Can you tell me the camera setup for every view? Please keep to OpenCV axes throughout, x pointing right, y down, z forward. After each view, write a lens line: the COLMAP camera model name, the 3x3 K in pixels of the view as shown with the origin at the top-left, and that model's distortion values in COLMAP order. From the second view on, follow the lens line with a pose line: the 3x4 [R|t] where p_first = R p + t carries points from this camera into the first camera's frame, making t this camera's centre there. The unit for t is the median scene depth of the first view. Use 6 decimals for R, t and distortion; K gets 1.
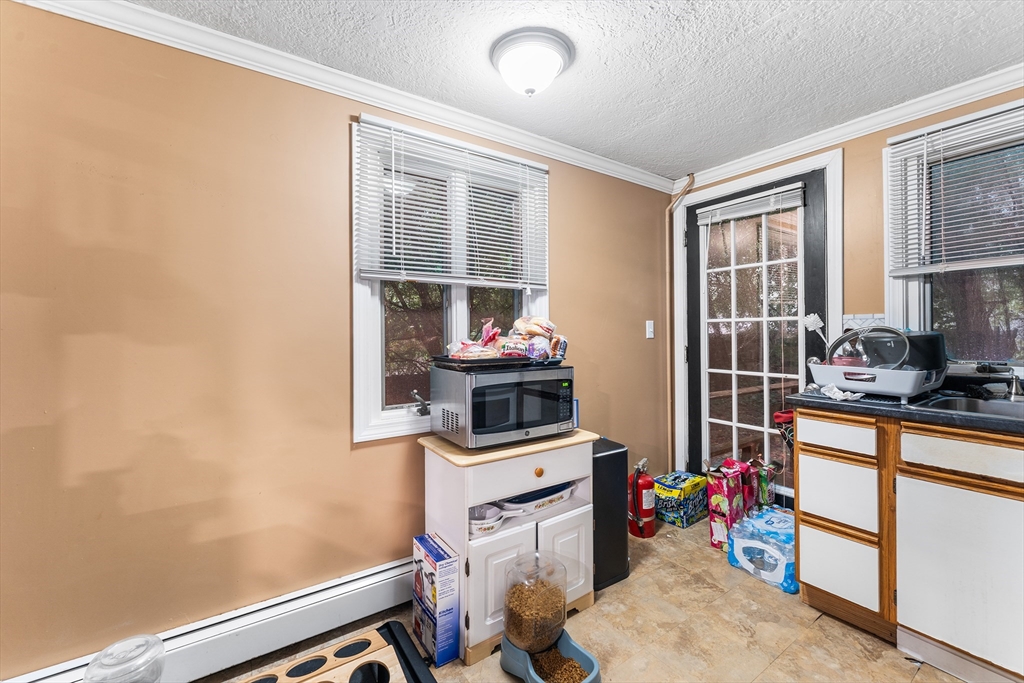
lens RADIAL K [[423.5, 0, 519.2], [0, 423.5, 331.4], [0, 0, 1]] dist [-0.003530, -0.000095]
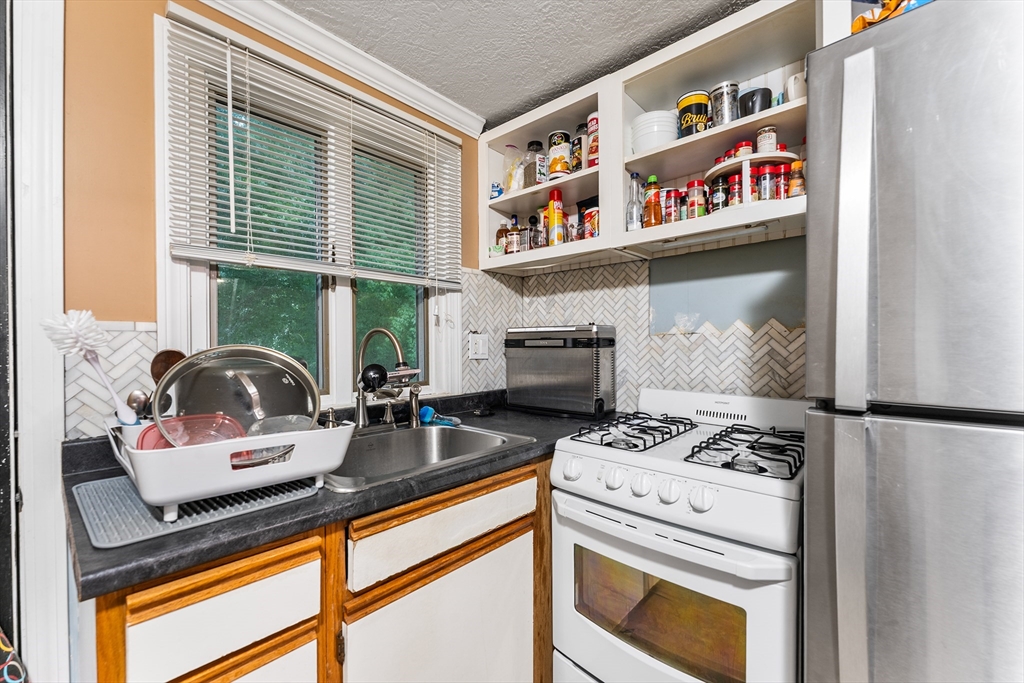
lens RADIAL K [[423.5, 0, 510.7], [0, 423.5, 348.7], [0, 0, 1]] dist [-0.003530, -0.000095]
pose [[-0.220851, 0.004717, 0.975296, 0.281019], [0.006657, 0.999972, -0.003329, -0.004595], [-0.975285, 0.005757, -0.220877, 0.782266]]
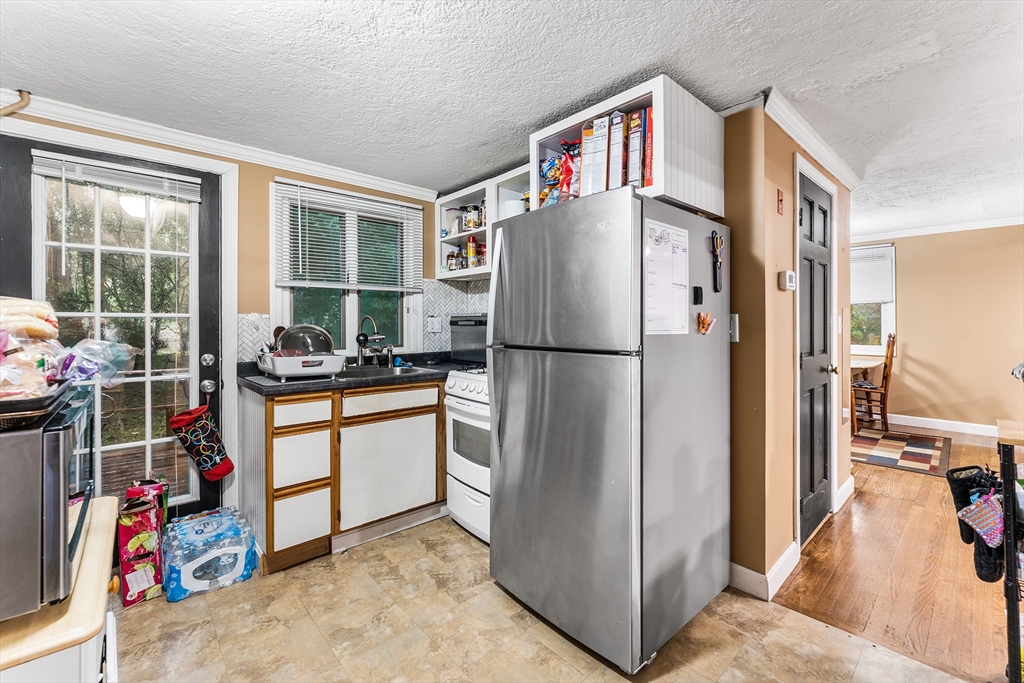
lens RADIAL K [[423.5, 0, 505.8], [0, 423.5, 323.4], [0, 0, 1]] dist [-0.003530, -0.000095]
pose [[-0.113669, 0.012882, 0.993435, -0.518539], [0.004743, 0.999912, -0.012423, 0.003338], [-0.993507, 0.003299, -0.113720, 0.518830]]
